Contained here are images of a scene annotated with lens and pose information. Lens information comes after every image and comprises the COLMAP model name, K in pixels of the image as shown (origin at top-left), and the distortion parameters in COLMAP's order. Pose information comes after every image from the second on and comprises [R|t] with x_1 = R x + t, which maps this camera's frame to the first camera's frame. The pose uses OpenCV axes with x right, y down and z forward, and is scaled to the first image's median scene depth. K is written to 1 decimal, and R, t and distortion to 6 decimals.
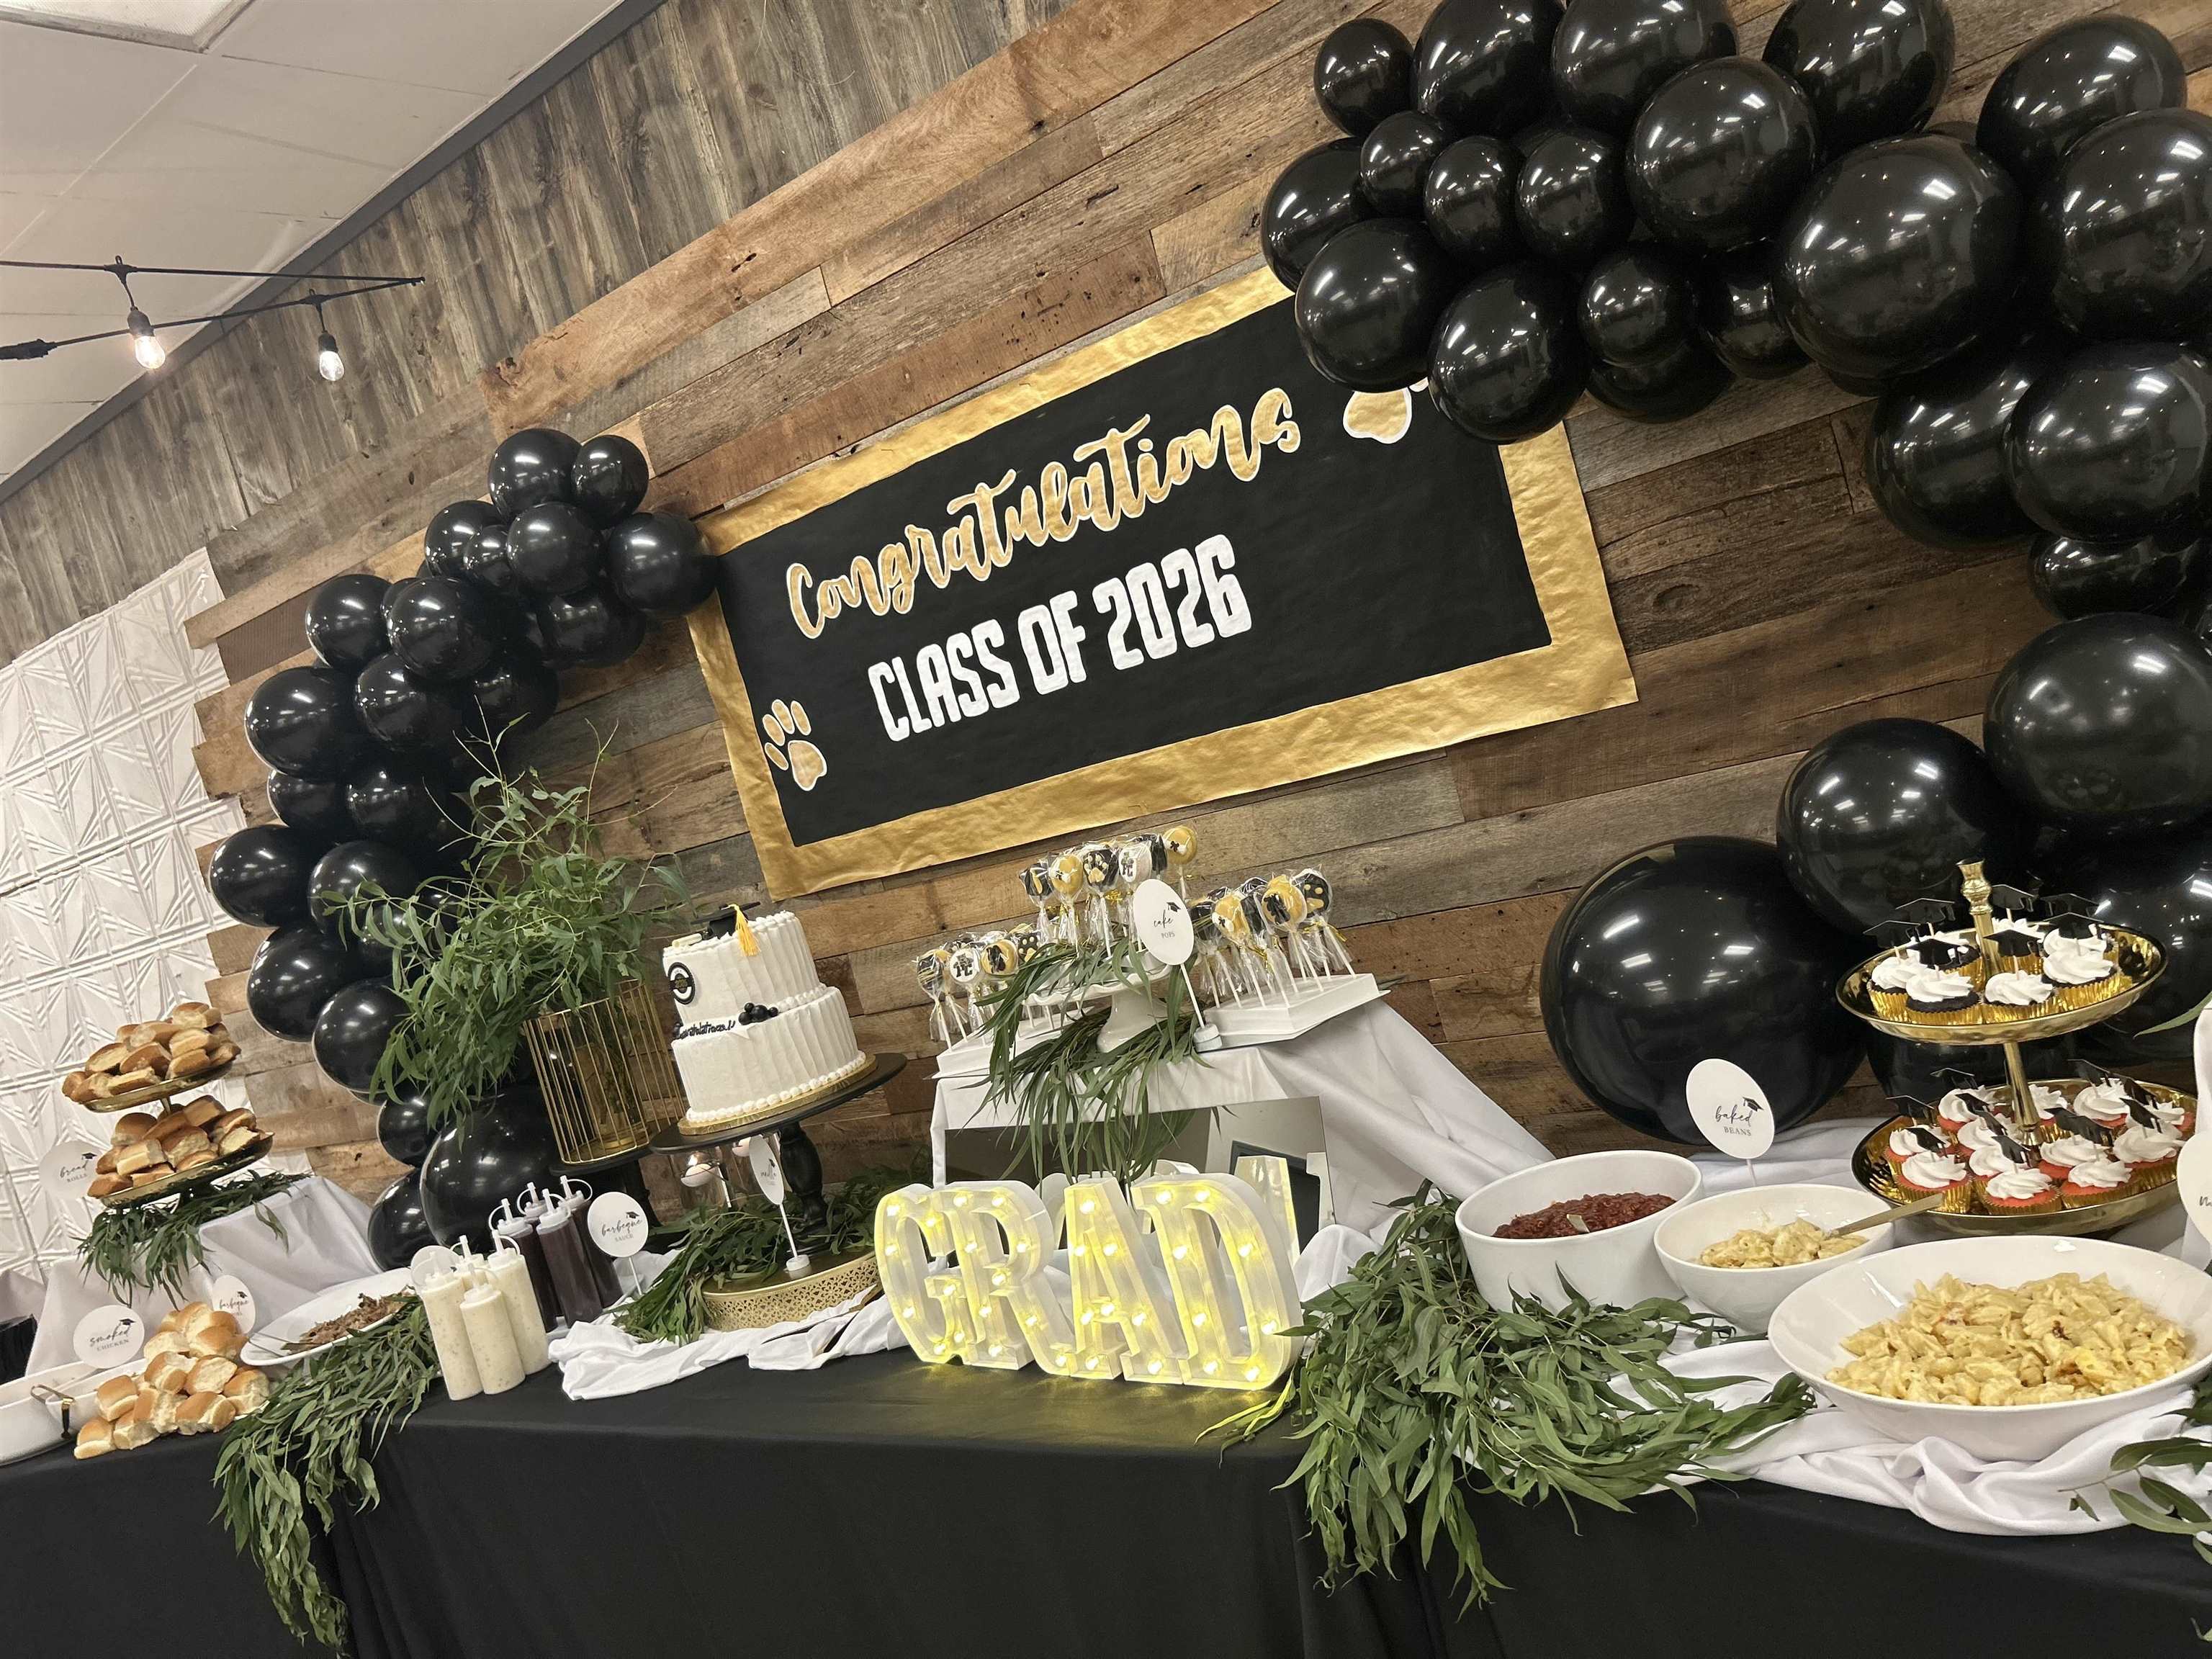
lens RADIAL K [[1641.3, 0, 1106.3], [0, 1641.3, 826.1], [0, 0, 1]] dist [-0.005327, -0.004768]
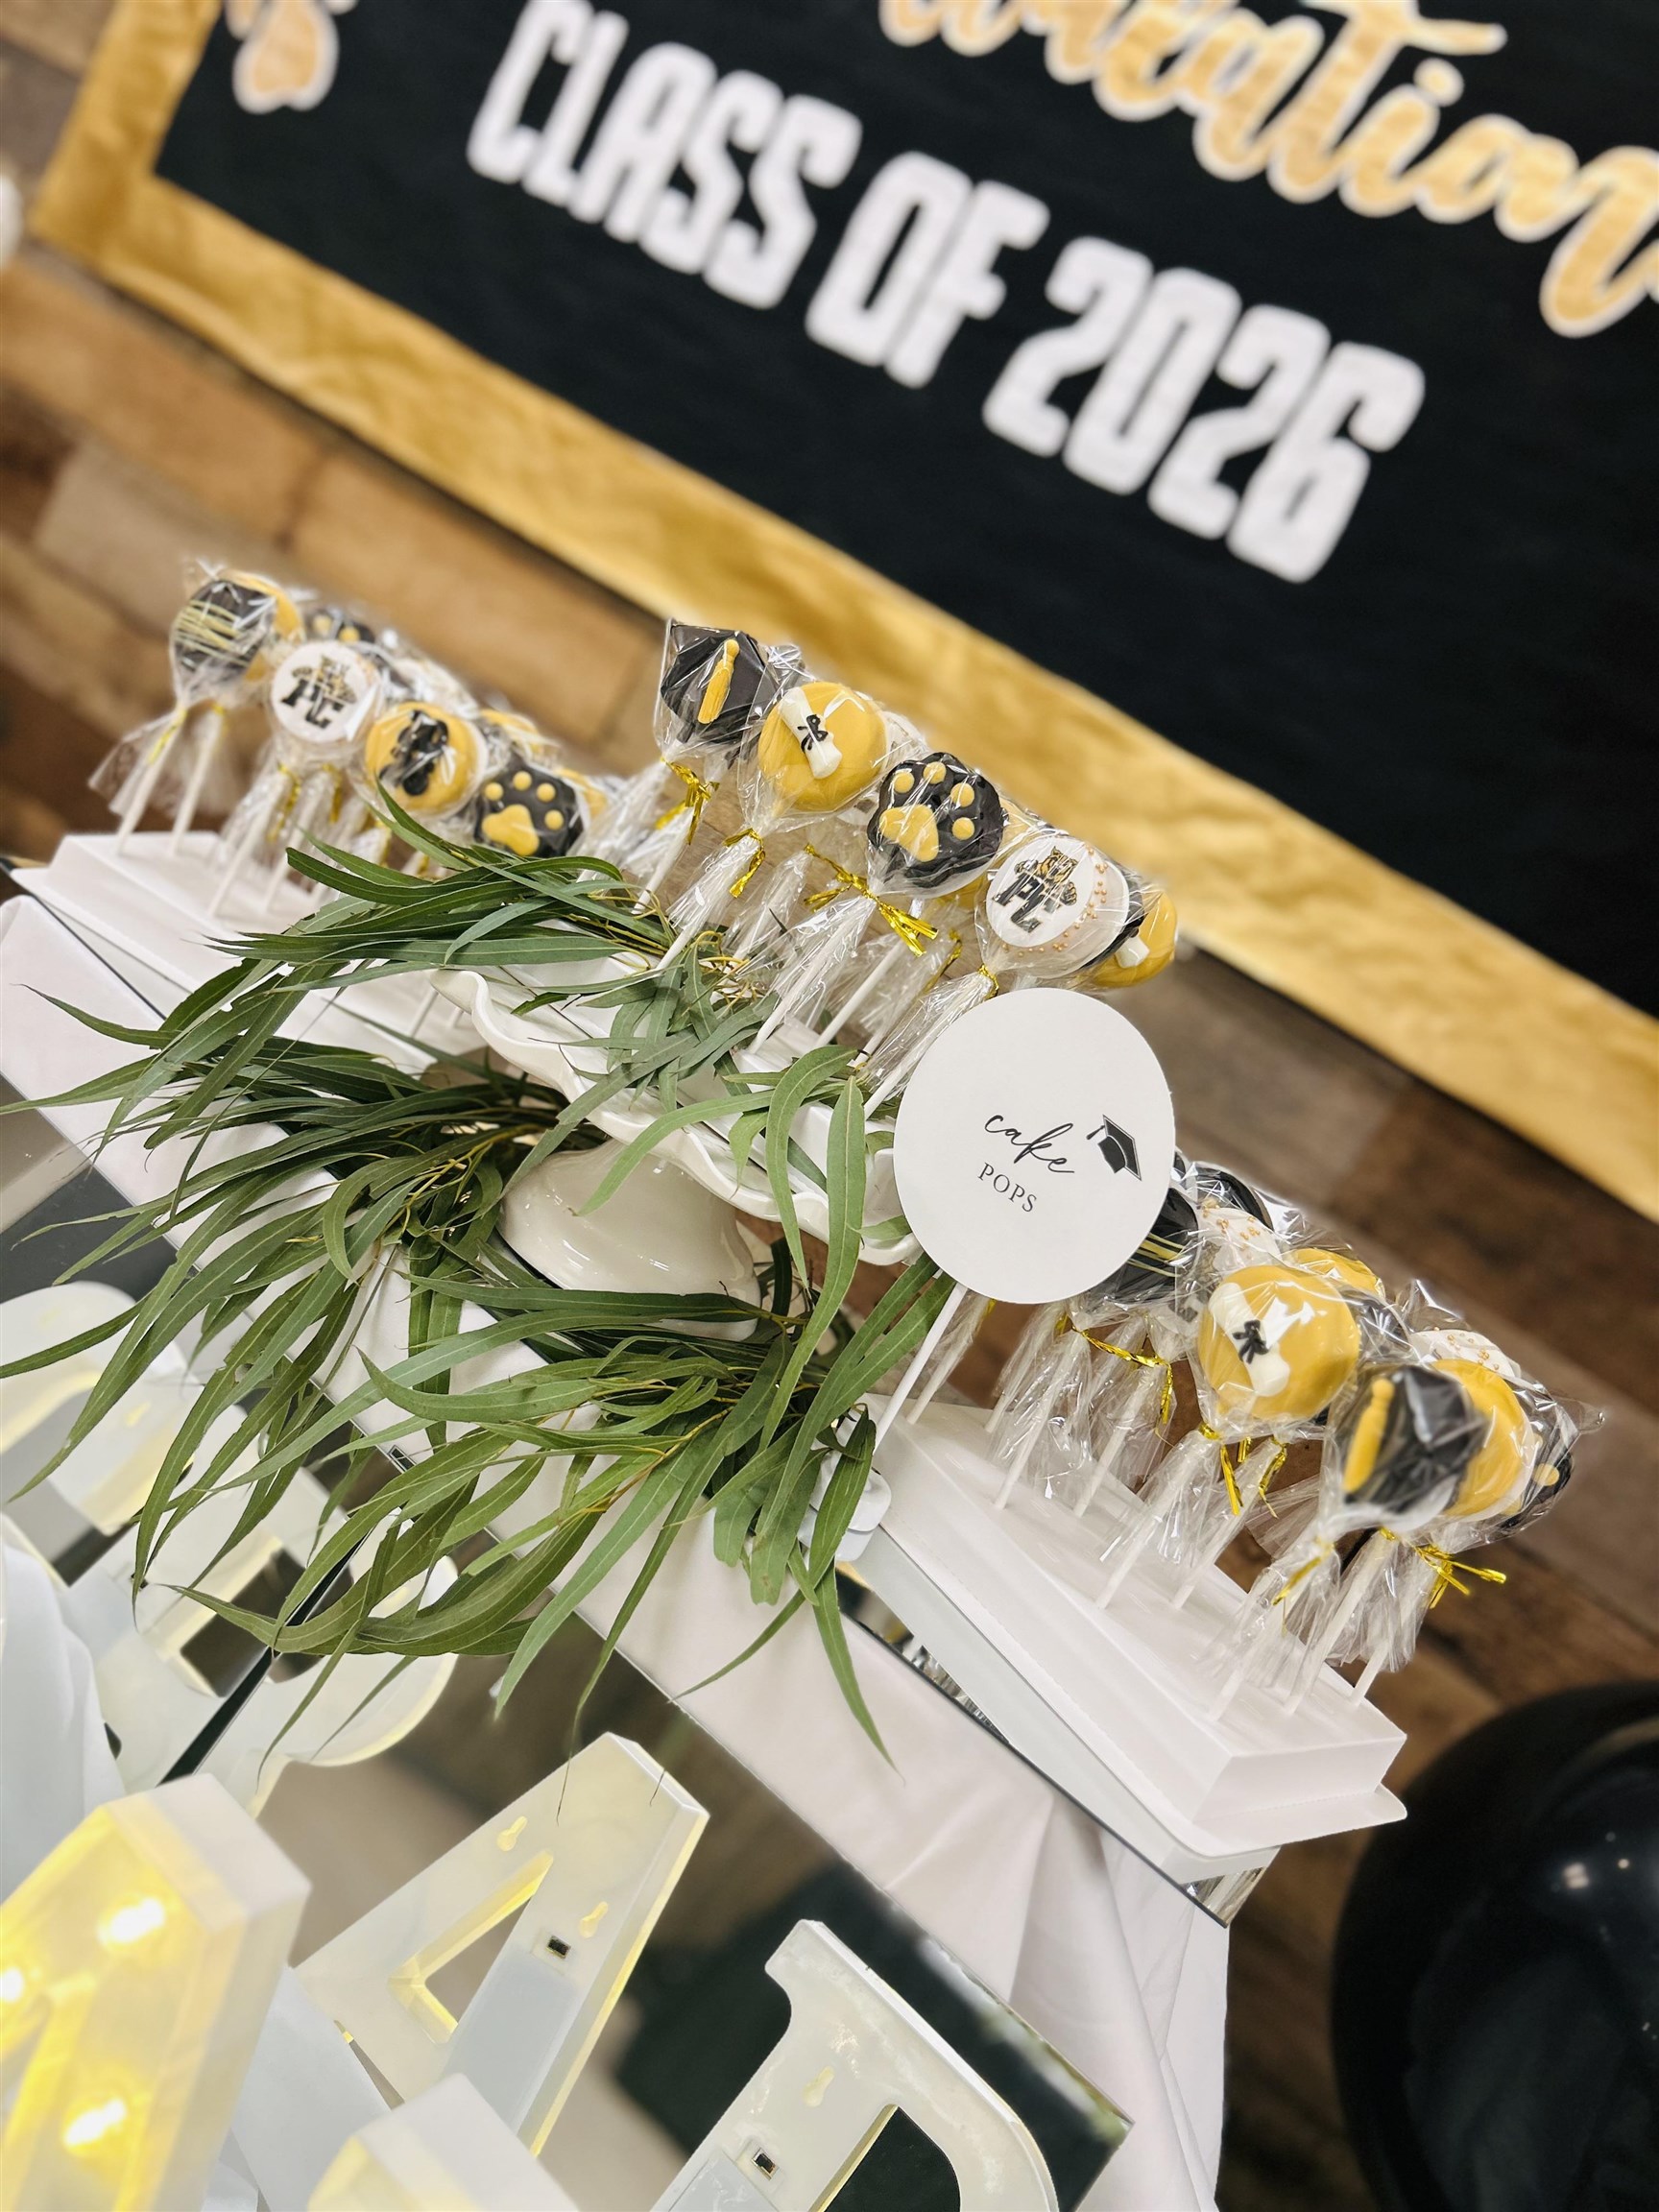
lens RADIAL K [[1641.3, 0, 828.2], [0, 1641.3, 1115.0], [0, 0, 1]] dist [-0.005327, -0.004768]
pose [[0.683145, 0.631937, 0.366017, -0.070256], [-0.697506, 0.713084, 0.070688, 0.042891], [-0.216331, -0.303590, 0.927919, 0.542712]]
